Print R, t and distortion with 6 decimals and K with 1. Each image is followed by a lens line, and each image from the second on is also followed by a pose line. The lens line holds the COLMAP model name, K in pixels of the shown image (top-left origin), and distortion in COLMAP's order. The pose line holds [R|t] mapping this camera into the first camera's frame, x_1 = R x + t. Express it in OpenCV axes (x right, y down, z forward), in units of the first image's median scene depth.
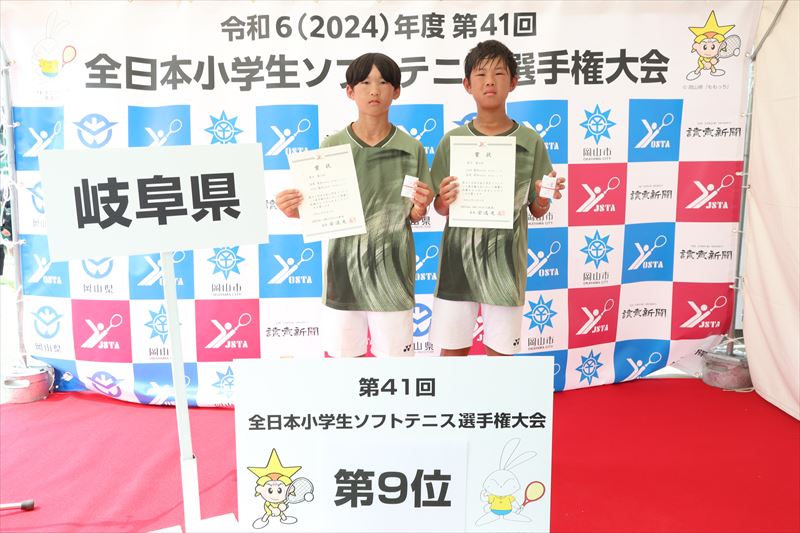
lens RADIAL K [[722.6, 0, 395.7], [0, 722.6, 281.5], [0, 0, 1]] dist [0.016014, -0.020476]
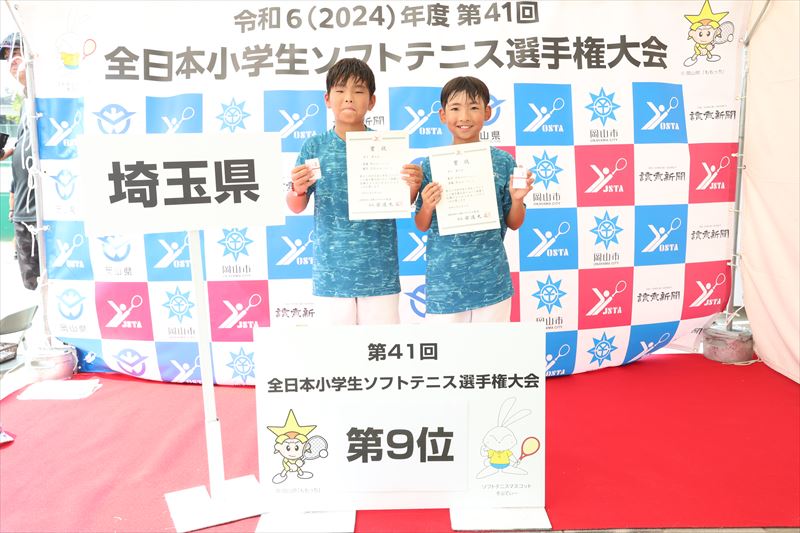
lens RADIAL K [[892.2, 0, 437.3], [0, 892.2, 259.9], [0, 0, 1]] dist [-0.133850, 0.000000]
pose [[0.999690, -0.011854, 0.021902, 0.019018], [0.012459, 0.999539, -0.027684, 0.032436], [-0.021563, 0.027948, 0.999377, -0.255150]]
